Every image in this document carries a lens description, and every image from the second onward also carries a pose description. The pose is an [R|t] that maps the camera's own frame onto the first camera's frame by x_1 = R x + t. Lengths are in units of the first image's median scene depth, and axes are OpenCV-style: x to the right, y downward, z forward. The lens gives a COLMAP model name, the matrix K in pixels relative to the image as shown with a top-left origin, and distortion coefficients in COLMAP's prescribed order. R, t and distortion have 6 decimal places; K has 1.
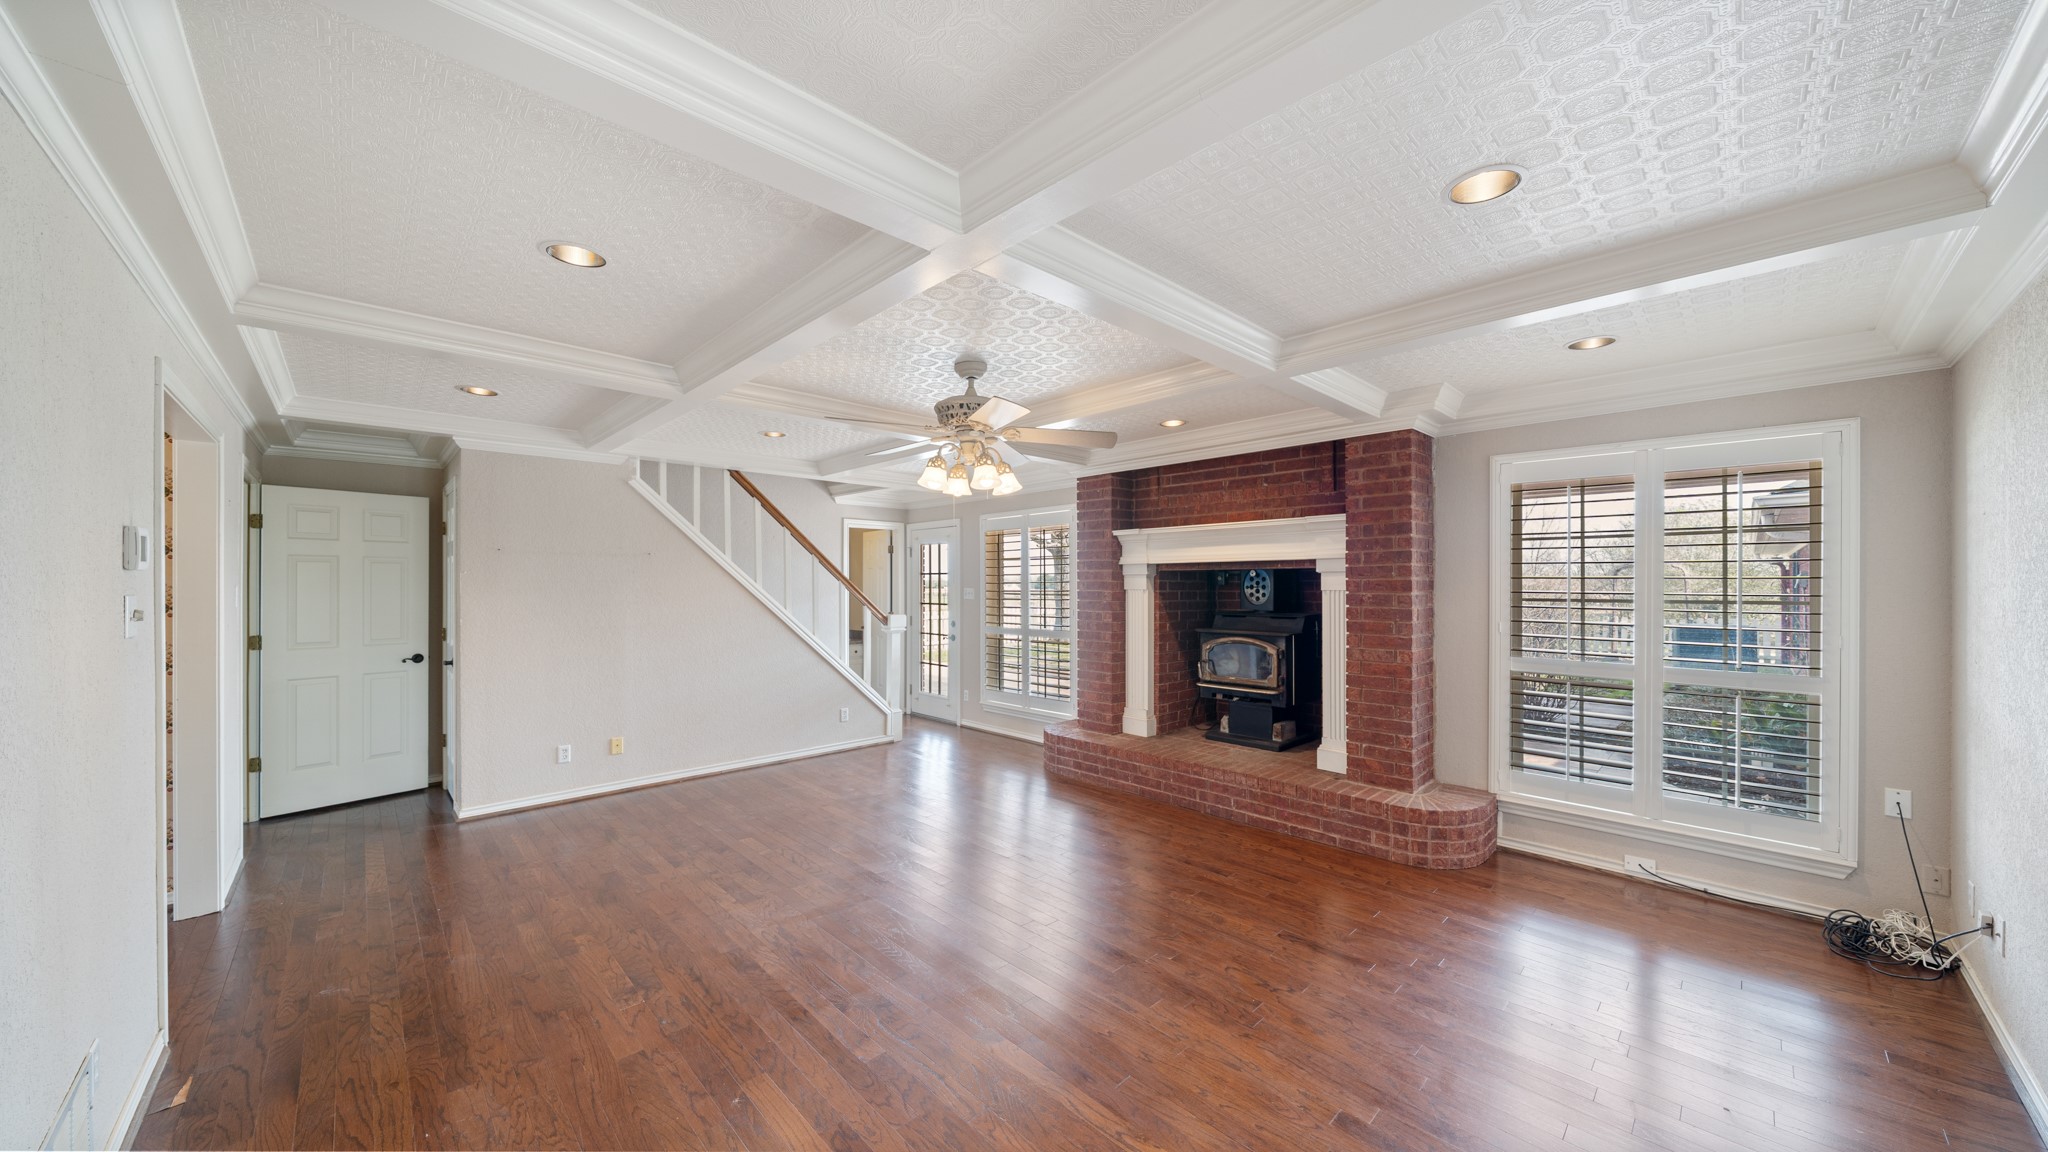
lens RADIAL K [[703.1, 0, 1020.0], [0, 703.1, 581.4], [0, 0, 1]] dist [0.000842, -0.000574]
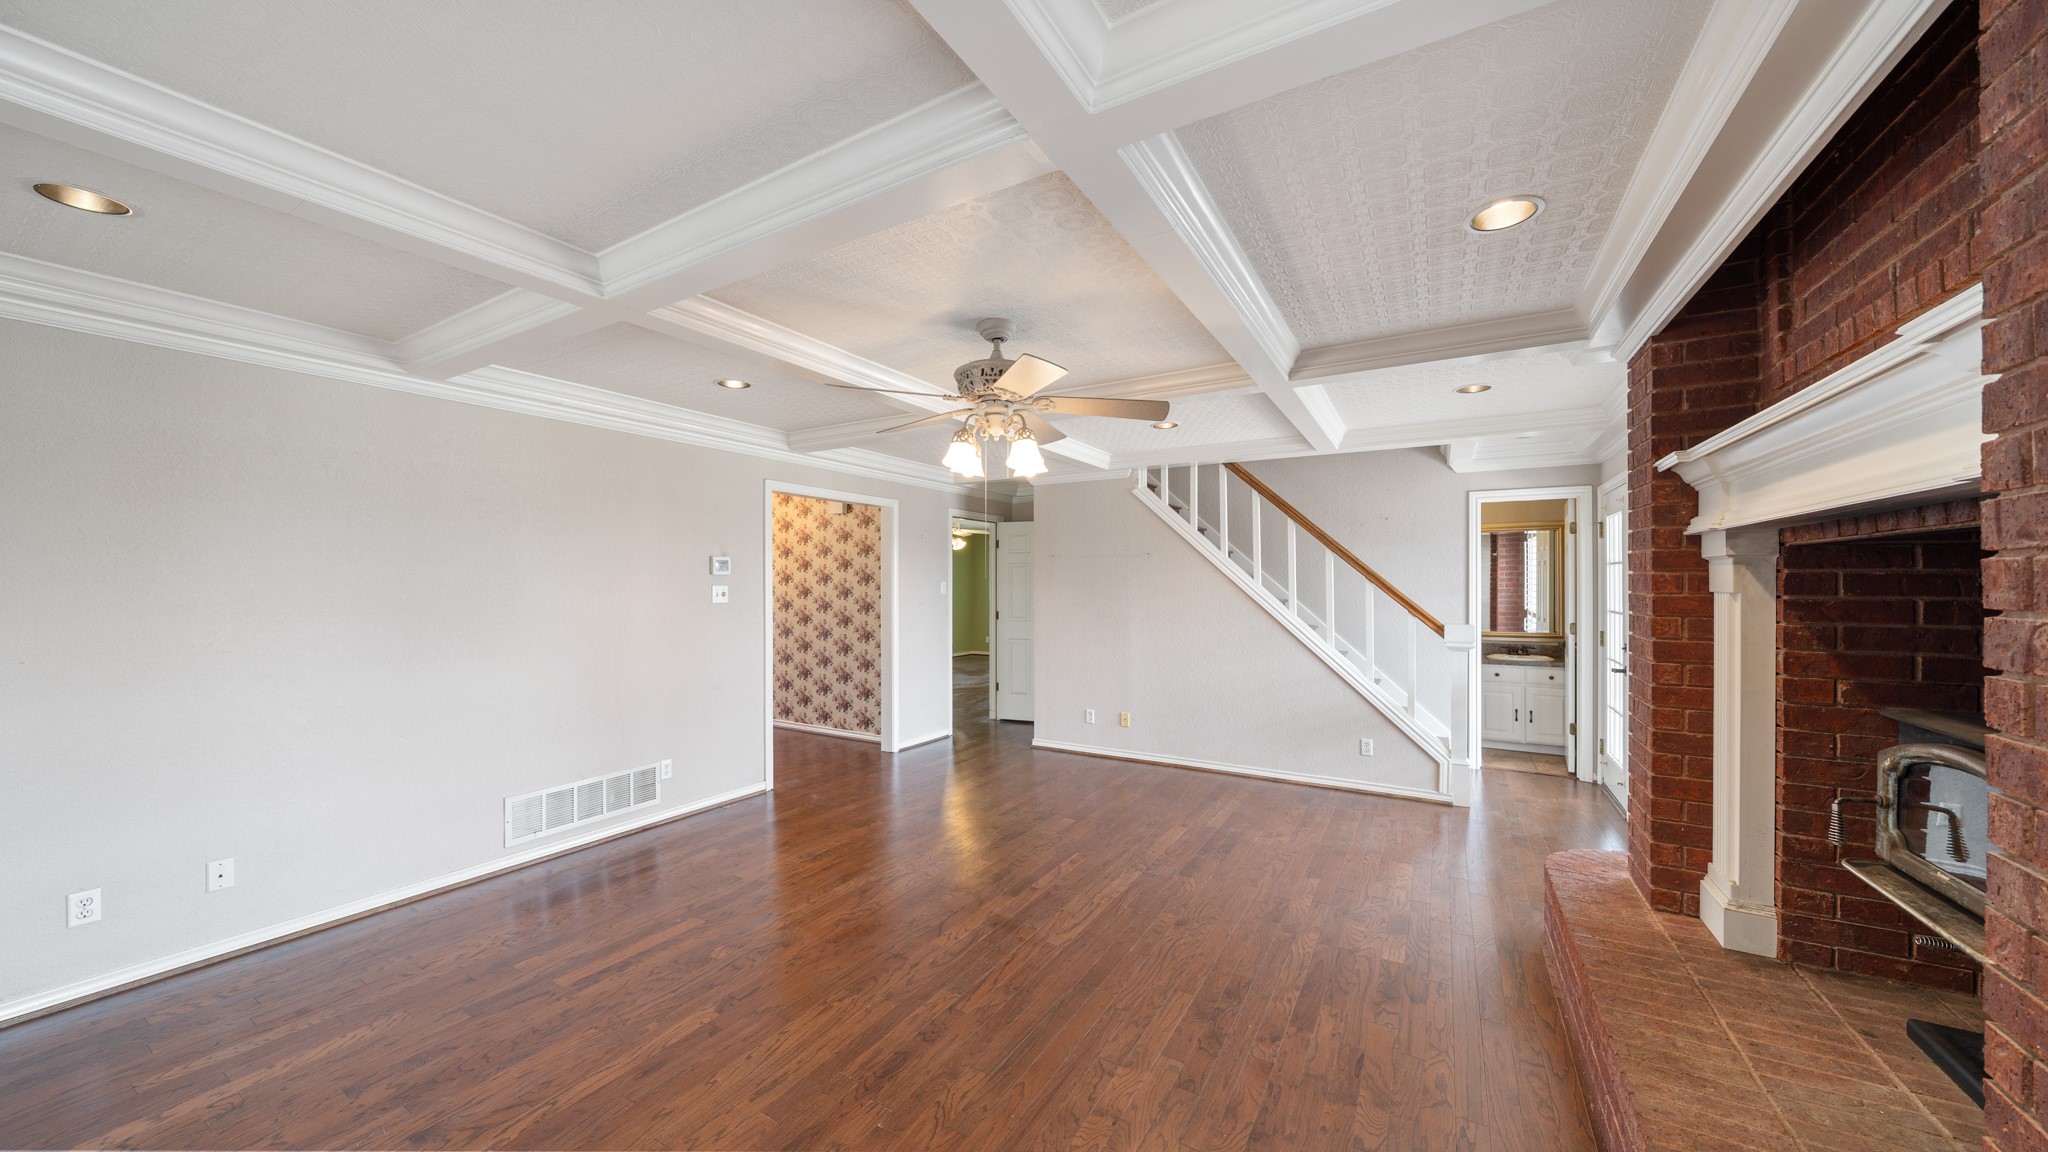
lens RADIAL K [[703.1, 0, 1010.2], [0, 703.1, 583.5], [0, 0, 1]] dist [0.000842, -0.000574]
pose [[0.260932, 0.001940, -0.965355, 0.501422], [0.002797, 0.999992, 0.002766, 0.004126], [0.965353, -0.003422, 0.260925, 0.511966]]
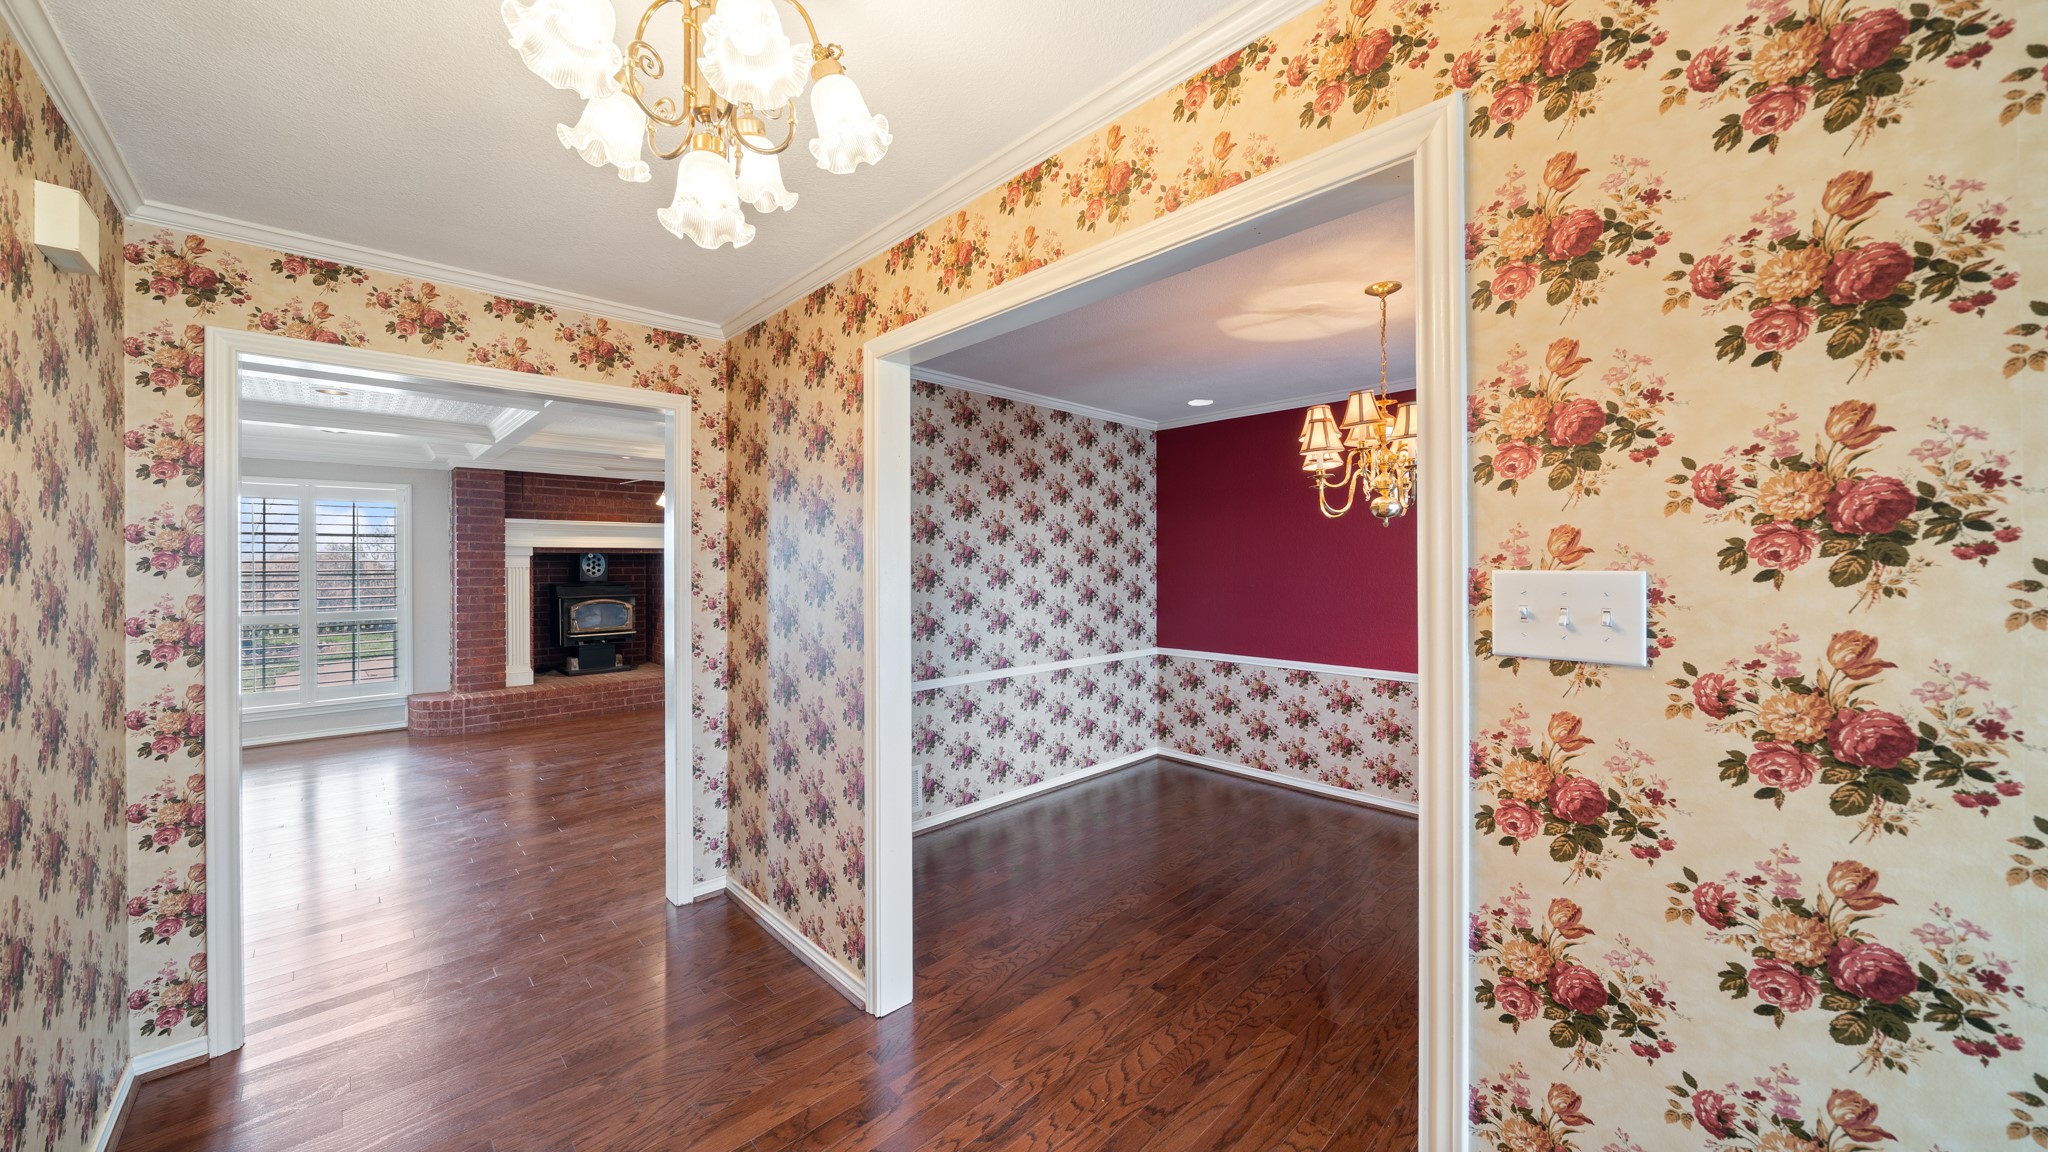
lens RADIAL K [[703.1, 0, 1025.1], [0, 703.1, 561.1], [0, 0, 1]] dist [0.000842, -0.000574]
pose [[-0.005806, 0.002007, 0.999981, -1.149589], [-0.002898, 0.999994, -0.002024, 0.000361], [-0.999979, -0.002909, -0.005800, 0.131436]]
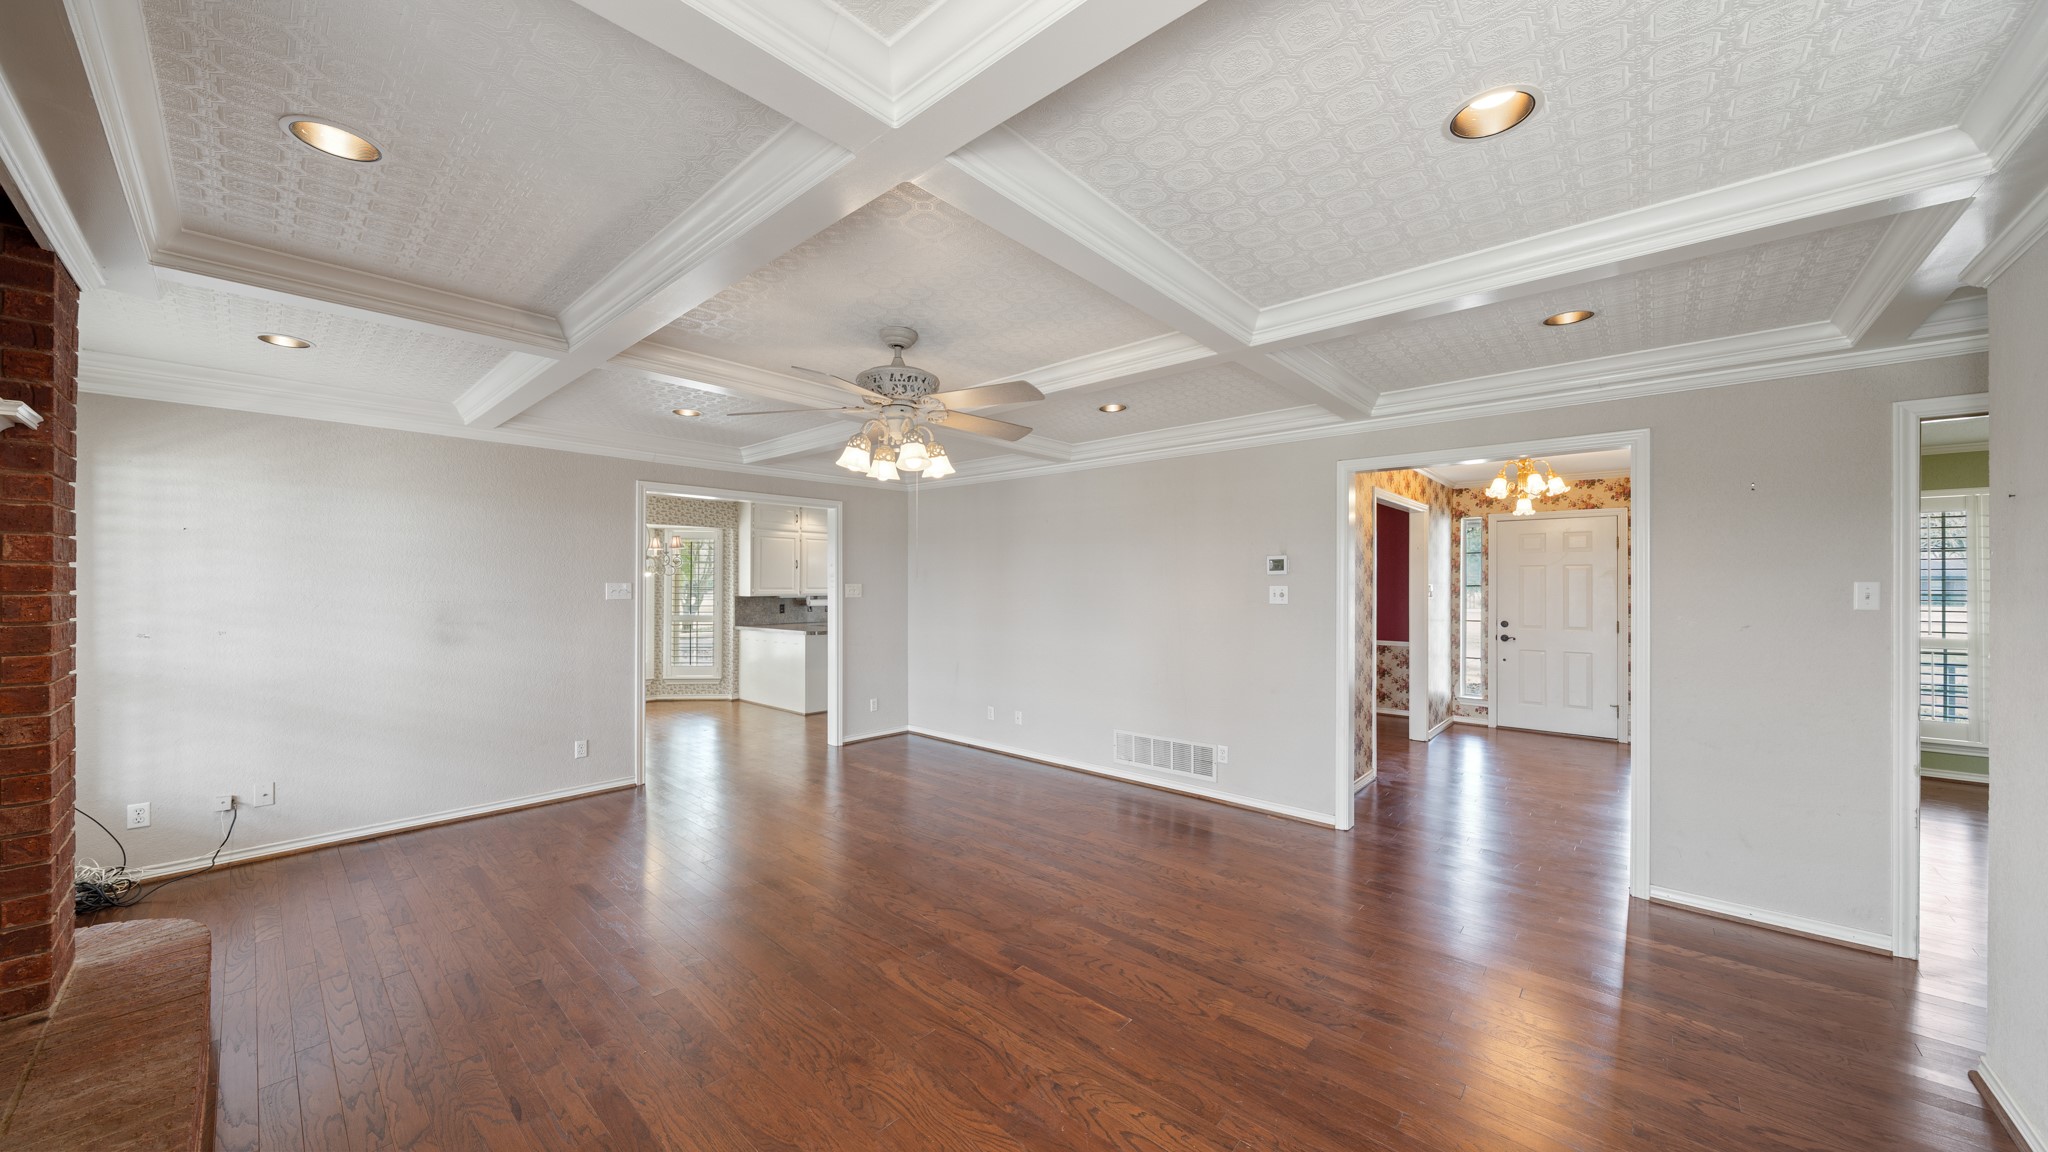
lens RADIAL K [[703.1, 0, 1032.7], [0, 703.1, 575.8], [0, 0, 1]] dist [0.000842, -0.000574]
pose [[-0.996209, -0.002837, -0.086944, -0.104339], [-0.001740, 0.999918, -0.012692, 0.007522], [0.086973, -0.012493, -0.996132, 1.242580]]
